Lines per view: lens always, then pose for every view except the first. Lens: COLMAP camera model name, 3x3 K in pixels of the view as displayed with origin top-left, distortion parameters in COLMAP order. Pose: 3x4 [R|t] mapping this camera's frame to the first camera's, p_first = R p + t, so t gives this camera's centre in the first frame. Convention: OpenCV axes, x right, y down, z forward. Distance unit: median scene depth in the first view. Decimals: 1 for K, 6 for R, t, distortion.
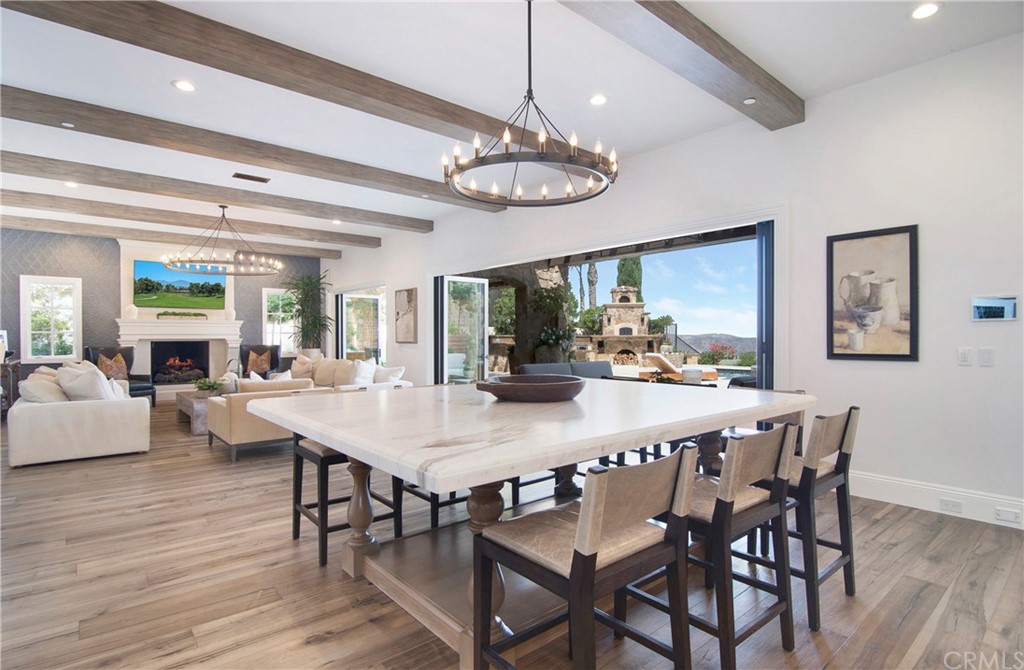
lens RADIAL K [[513.5, 0, 512.0], [0, 513.5, 335.0], [0, 0, 1]] dist [-0.000018, -0.000072]
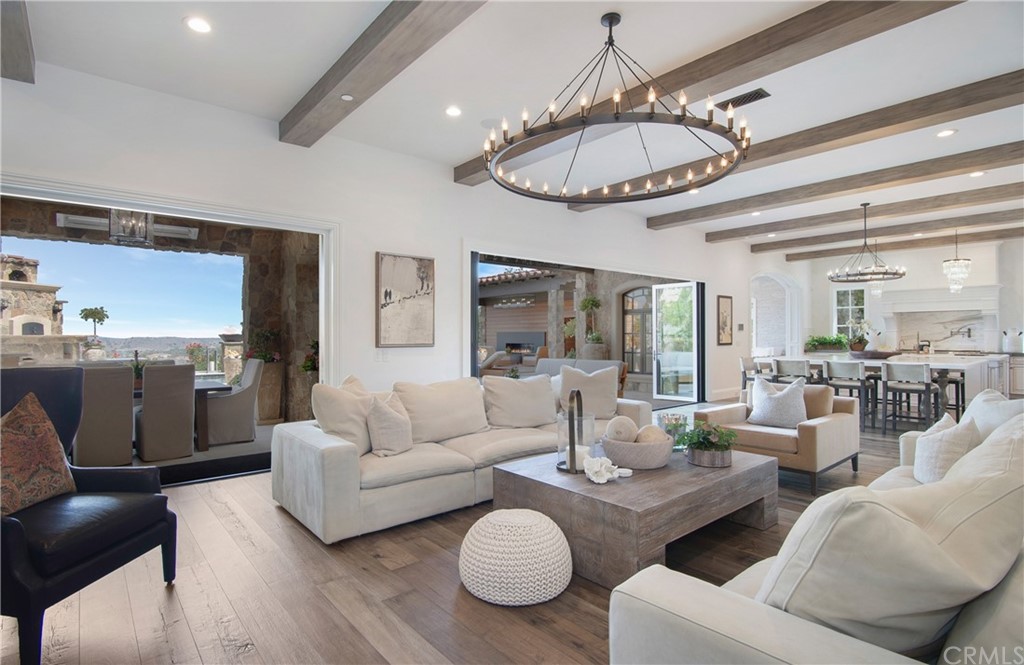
lens RADIAL K [[511.0, 0, 512.0], [0, 511.0, 332.5], [0, 0, 1]] dist [0.002523, 0.001294]
pose [[-0.005256, 0.010909, 0.999927, -0.393906], [-0.001920, 0.999939, -0.010919, 0.002837], [-0.999984, -0.001977, -0.005234, 0.435187]]
